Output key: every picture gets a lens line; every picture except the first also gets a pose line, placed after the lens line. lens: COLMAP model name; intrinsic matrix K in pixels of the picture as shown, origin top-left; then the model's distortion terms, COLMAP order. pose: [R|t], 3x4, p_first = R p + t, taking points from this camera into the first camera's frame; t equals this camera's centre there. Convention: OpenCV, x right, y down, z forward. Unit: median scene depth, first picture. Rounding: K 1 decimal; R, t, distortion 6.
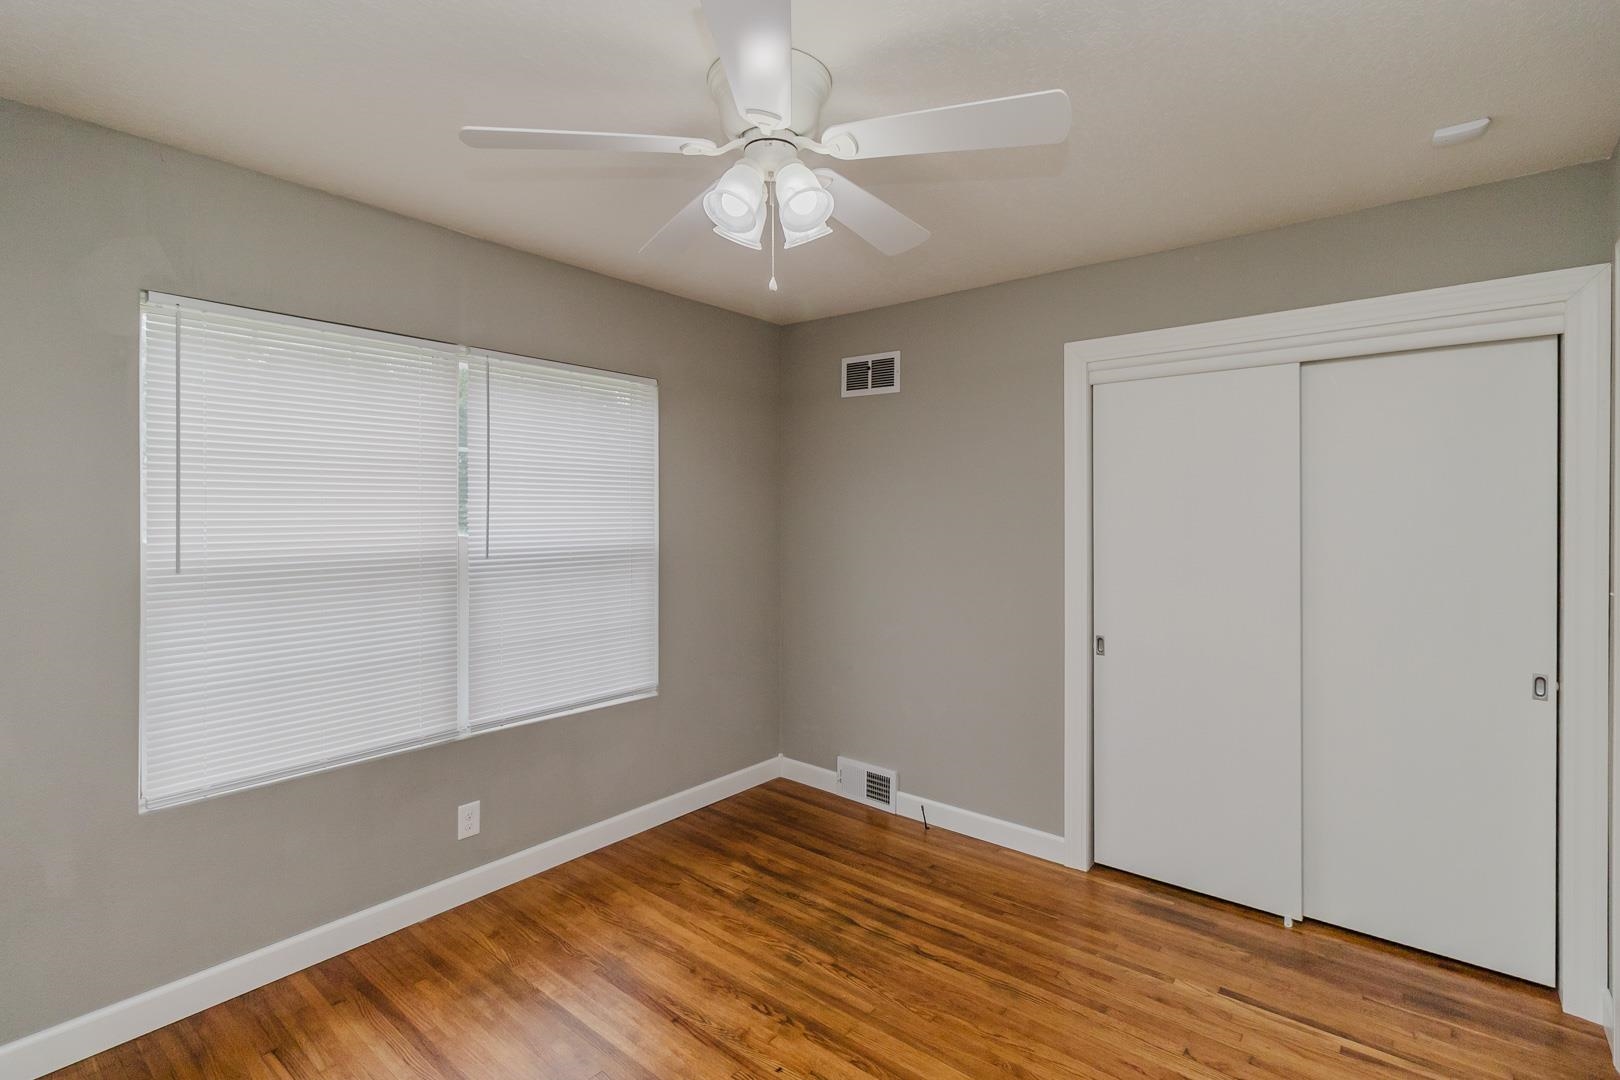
lens RADIAL K [[746.6, 0, 811.4], [0, 746.6, 537.3], [0, 0, 1]] dist [0.002167, -0.000774]
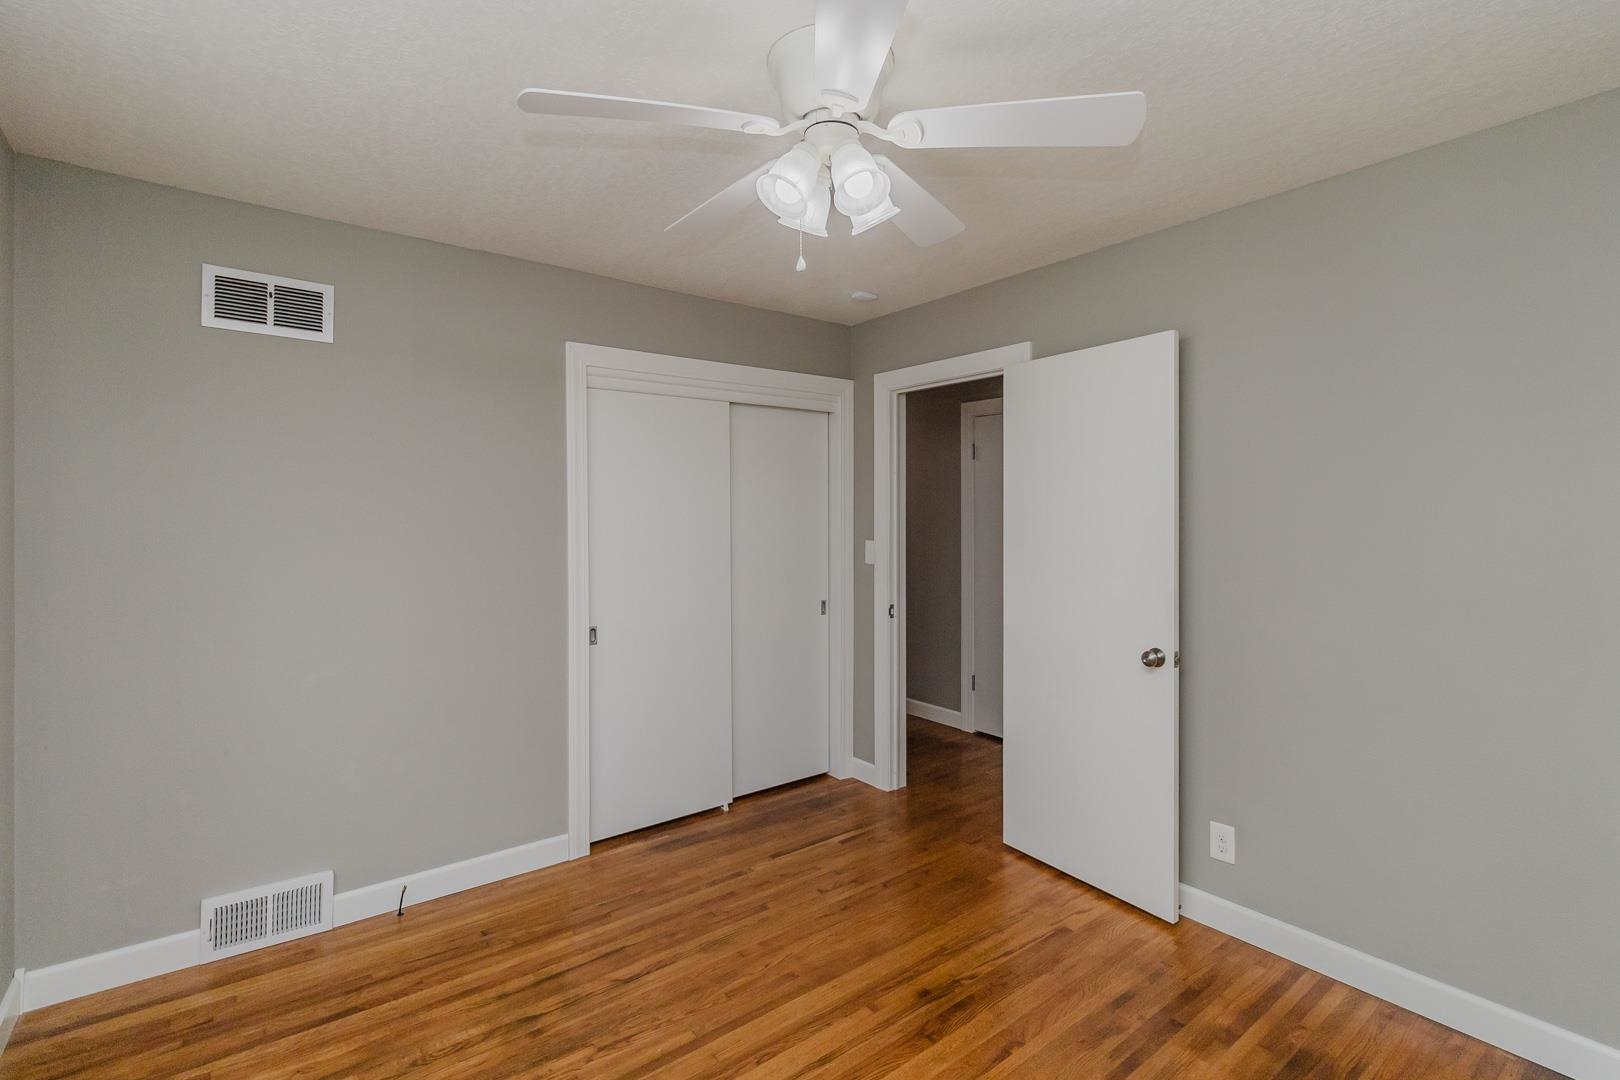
lens RADIAL K [[746.6, 0, 801.2], [0, 746.6, 535.6], [0, 0, 1]] dist [0.002167, -0.000774]
pose [[0.219187, -0.017990, 0.975517, -0.558548], [0.035746, 0.999307, 0.010397, 0.001751], [-0.975028, 0.032592, 0.219678, 0.452044]]
